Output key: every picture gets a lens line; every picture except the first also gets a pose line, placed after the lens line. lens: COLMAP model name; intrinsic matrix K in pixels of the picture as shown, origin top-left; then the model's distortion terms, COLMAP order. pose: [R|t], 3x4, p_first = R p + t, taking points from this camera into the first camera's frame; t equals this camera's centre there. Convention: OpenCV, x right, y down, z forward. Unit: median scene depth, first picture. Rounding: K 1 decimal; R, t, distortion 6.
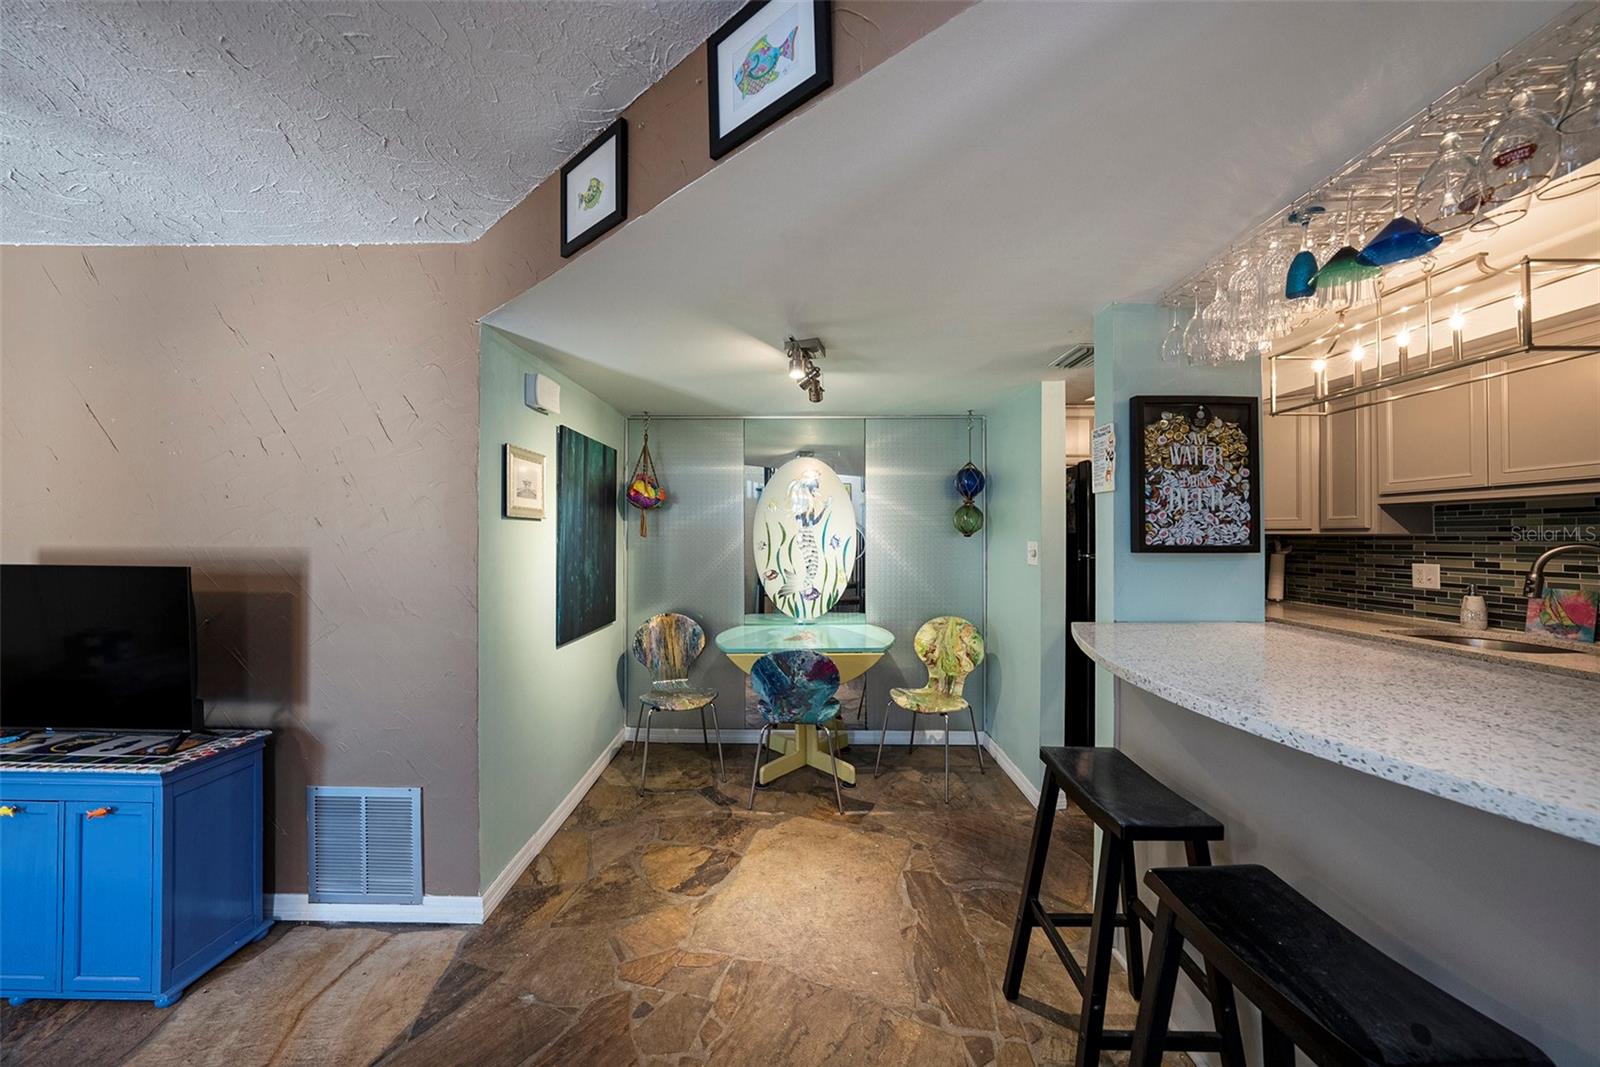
lens RADIAL K [[564.8, 0, 807.7], [0, 564.8, 528.6], [0, 0, 1]] dist [-0.015897, 0.002088]
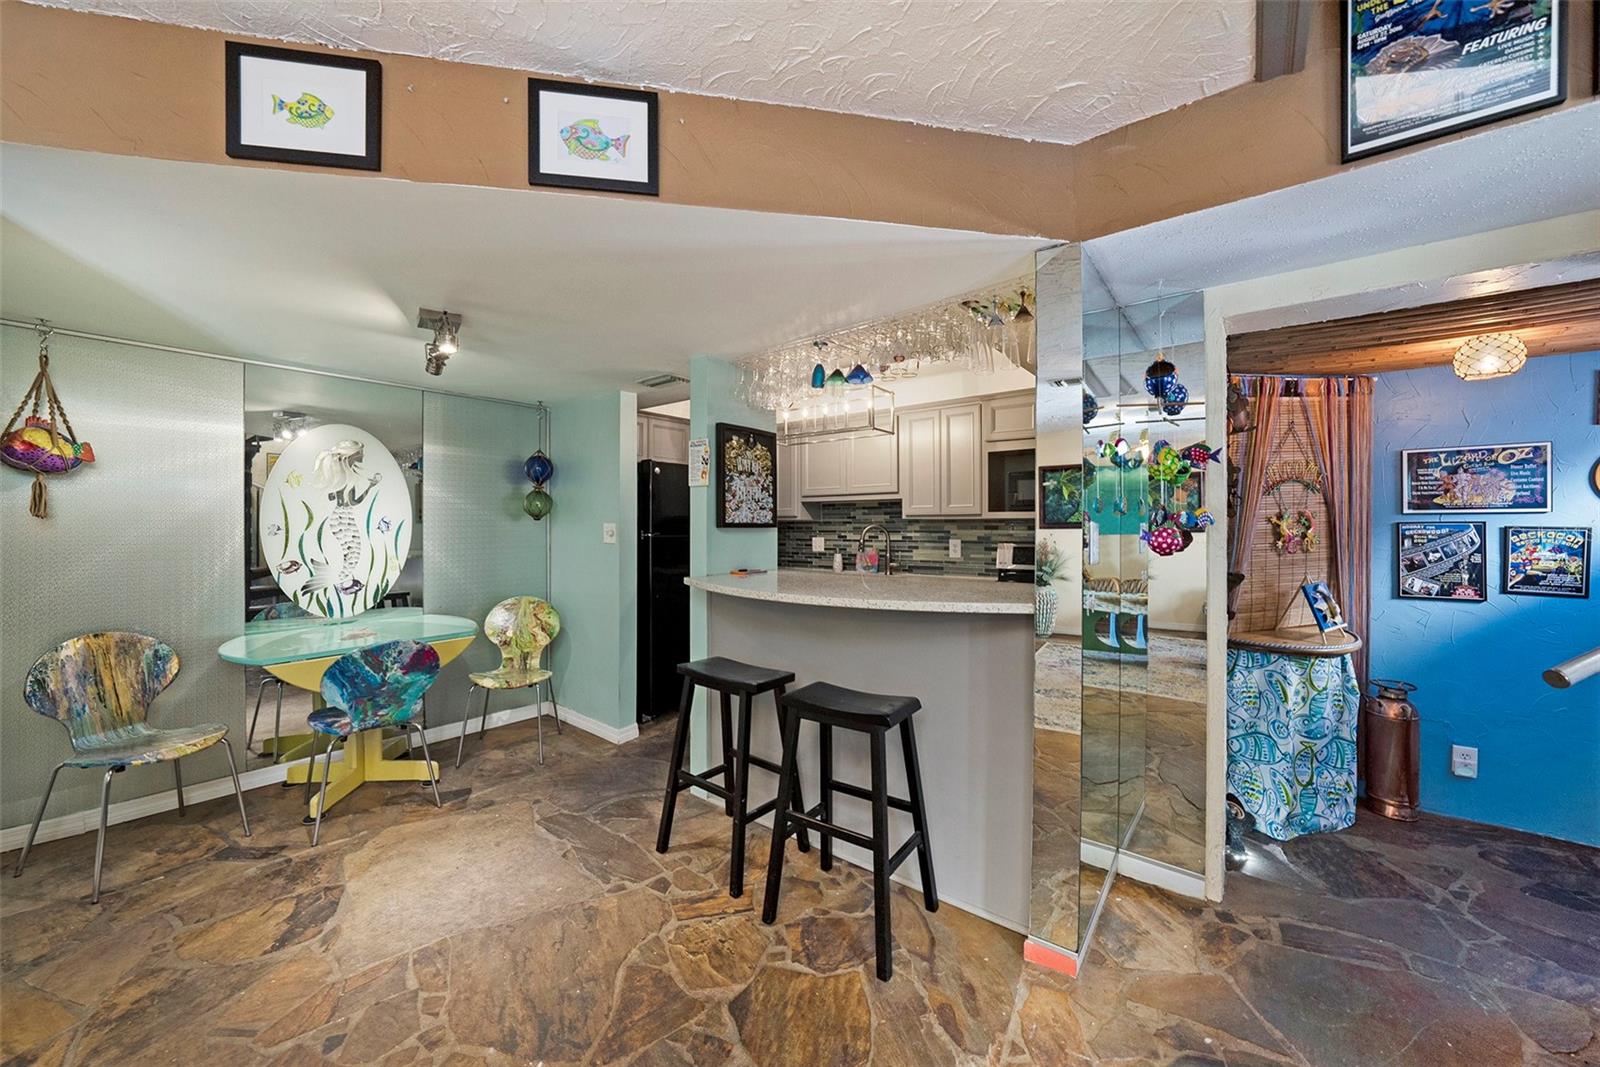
lens RADIAL K [[564.8, 0, 806.3], [0, 564.8, 526.8], [0, 0, 1]] dist [-0.015897, 0.002088]
pose [[0.622689, -0.001157, 0.782468, -0.329205], [-0.007669, 0.999942, 0.007581, 0.019621], [-0.782431, -0.010722, 0.622644, -0.082700]]
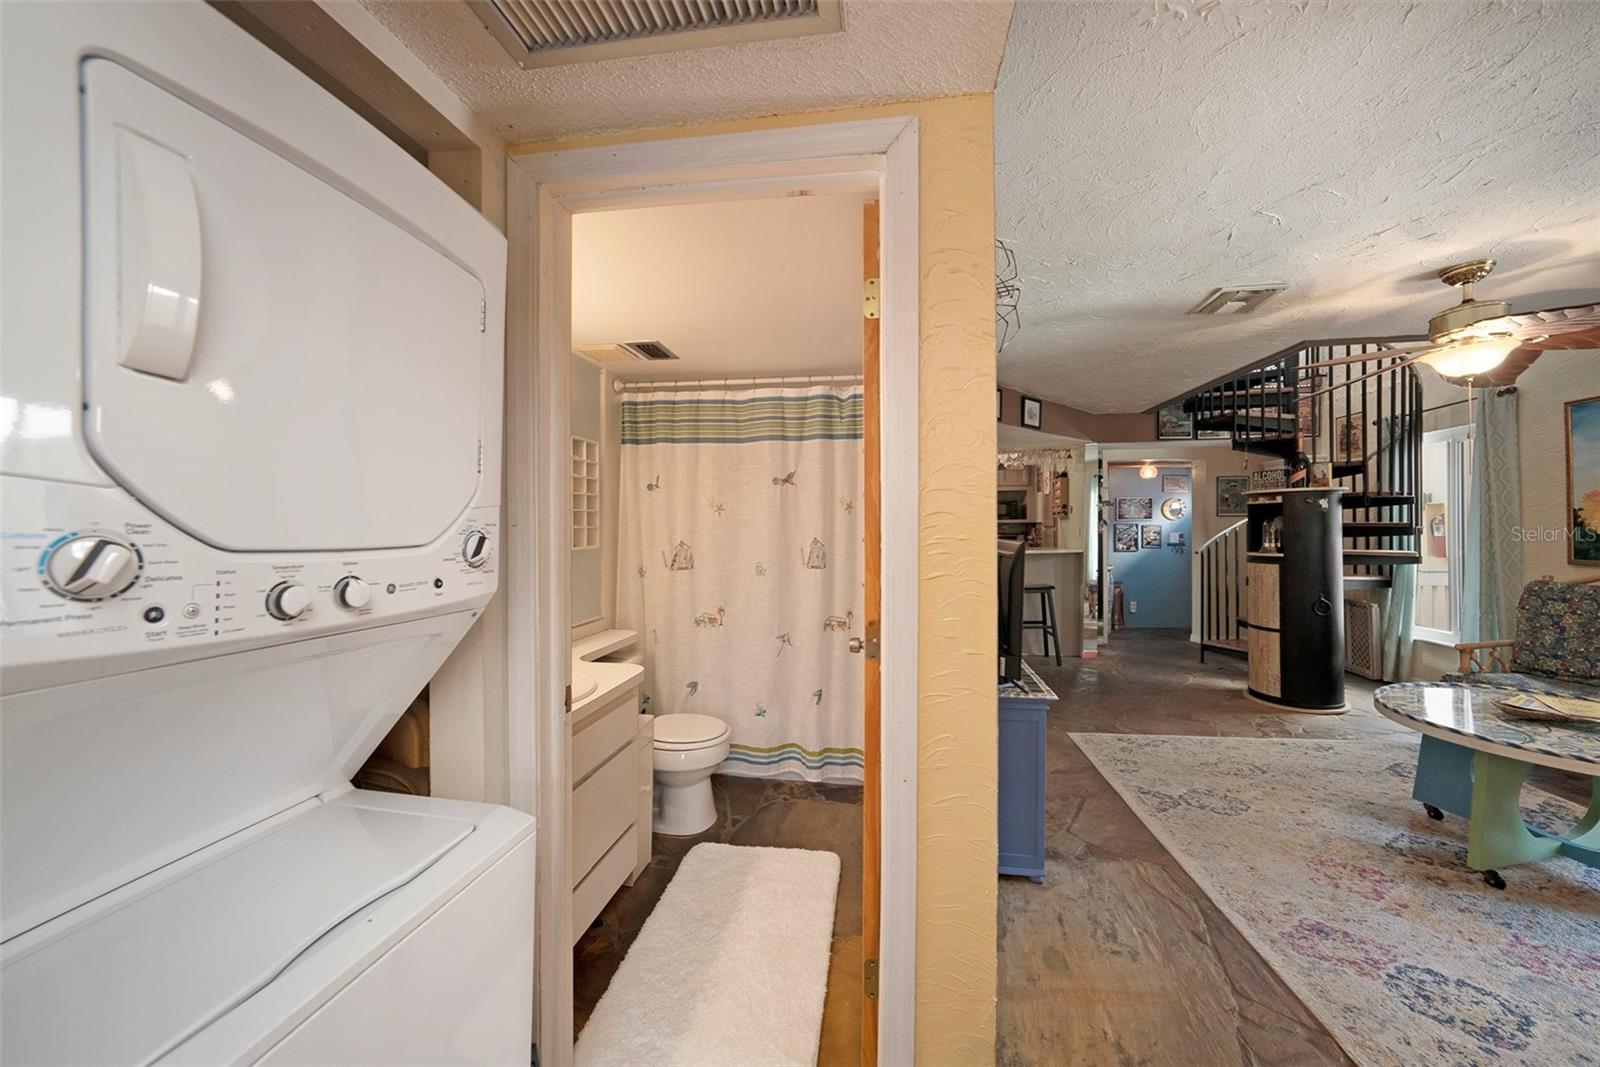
lens RADIAL K [[564.8, 0, 814.3], [0, 564.8, 531.9], [0, 0, 1]] dist [-0.015897, 0.002088]
pose [[0.141737, -0.007116, 0.989879, -1.993726], [-0.001506, 0.999971, 0.007404, 0.032424], [-0.989903, -0.002540, 0.141722, 0.865791]]
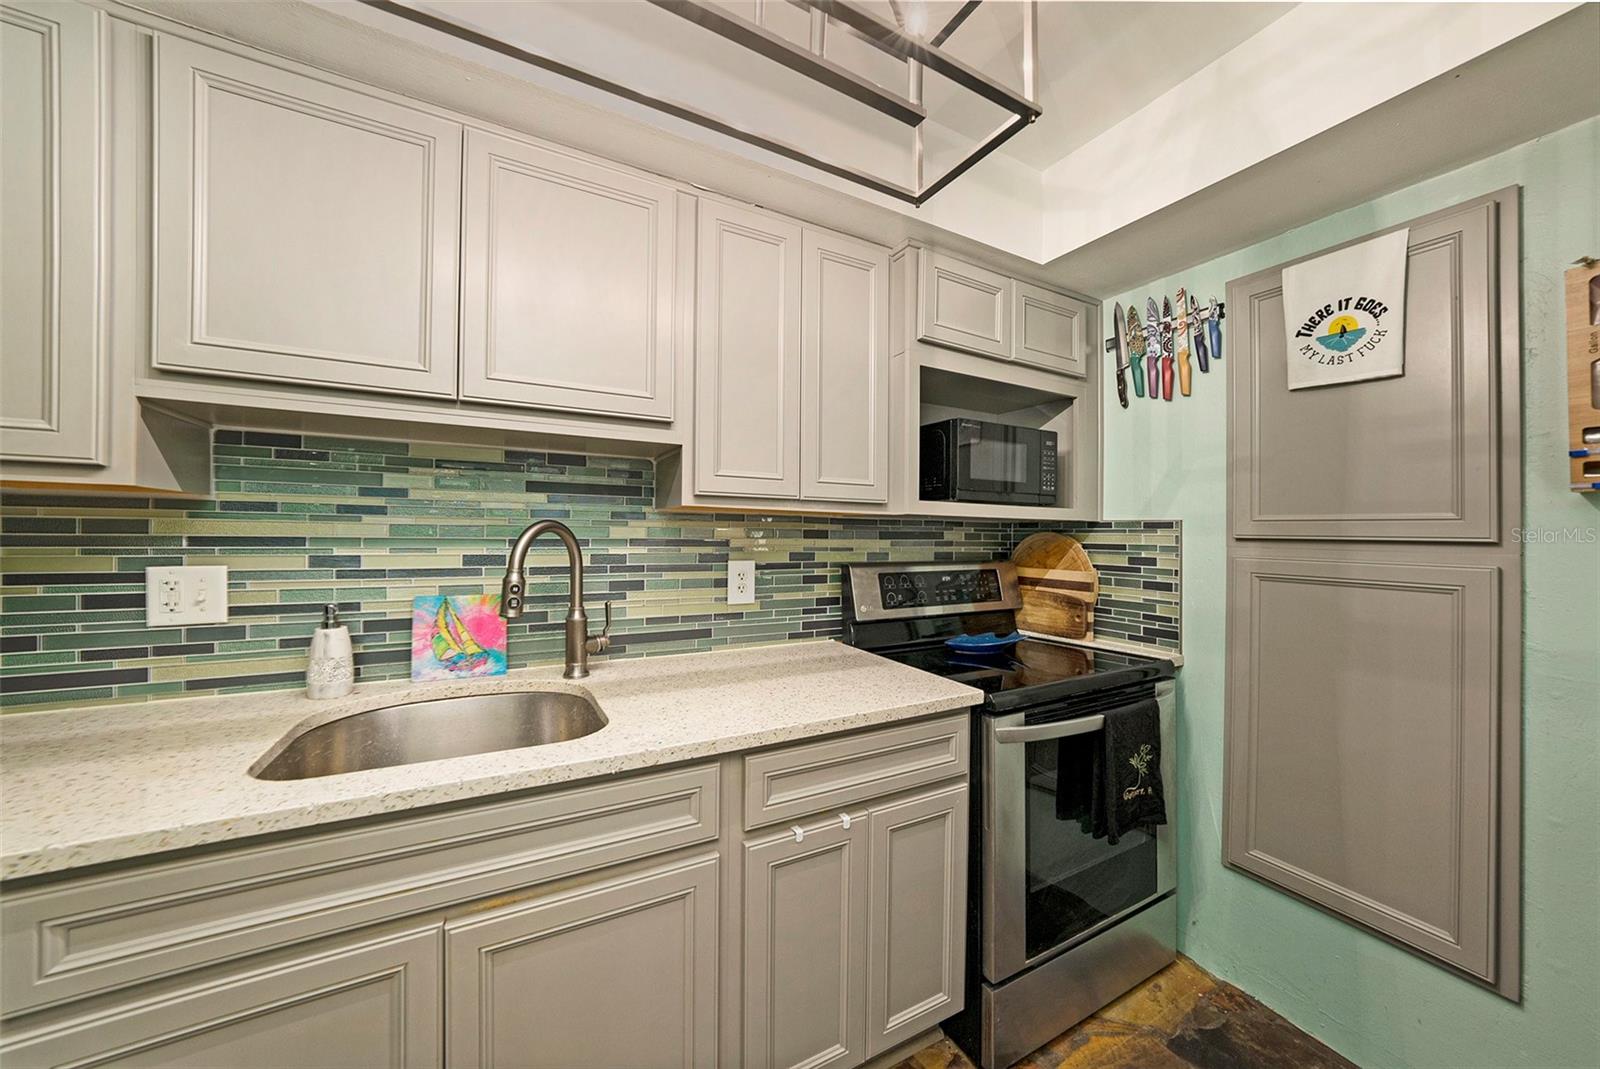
lens RADIAL K [[564.8, 0, 795.8], [0, 564.8, 535.1], [0, 0, 1]] dist [-0.015897, 0.002088]
pose [[-0.469049, -0.008933, 0.883127, 0.596365], [-0.025382, 0.999672, -0.003369, 0.034038], [-0.882807, -0.023996, -0.469122, 0.884720]]
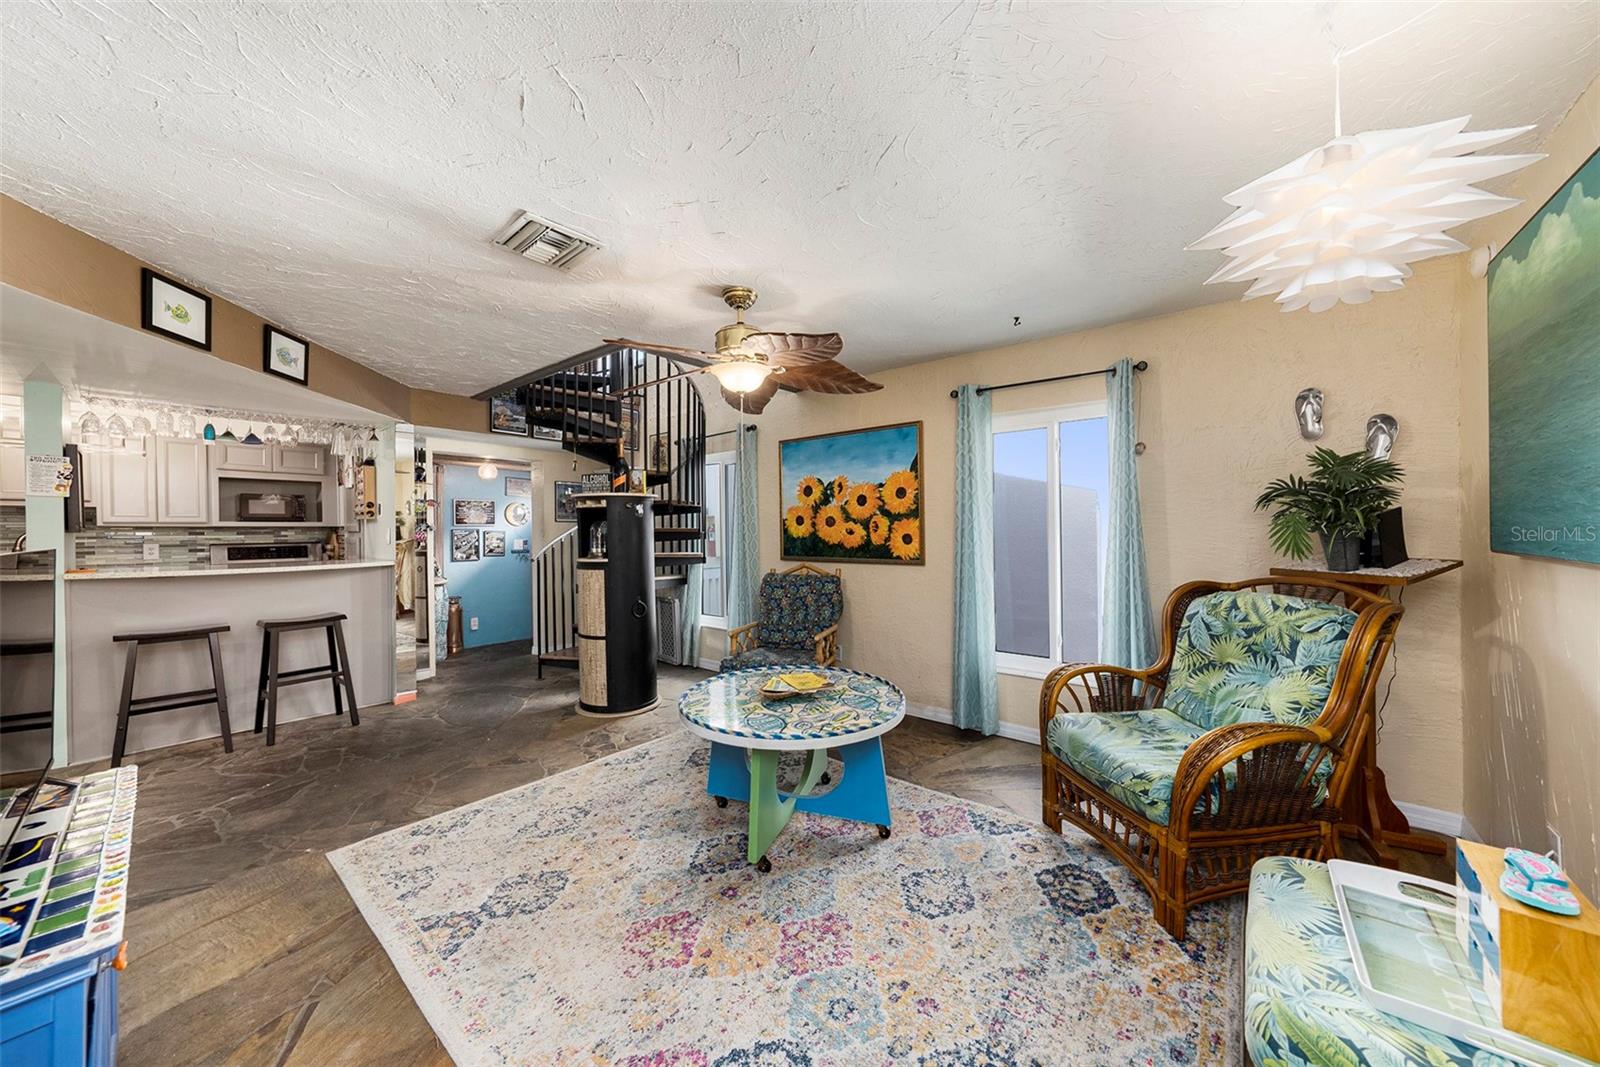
lens RADIAL K [[564.8, 0, 802.5], [0, 564.8, 533.7], [0, 0, 1]] dist [-0.015897, 0.002088]
pose [[-0.763355, 0.001000, 0.645979, -1.660648], [-0.000292, 0.999998, -0.001894, 0.034469], [-0.645980, -0.001634, -0.763353, 0.619548]]
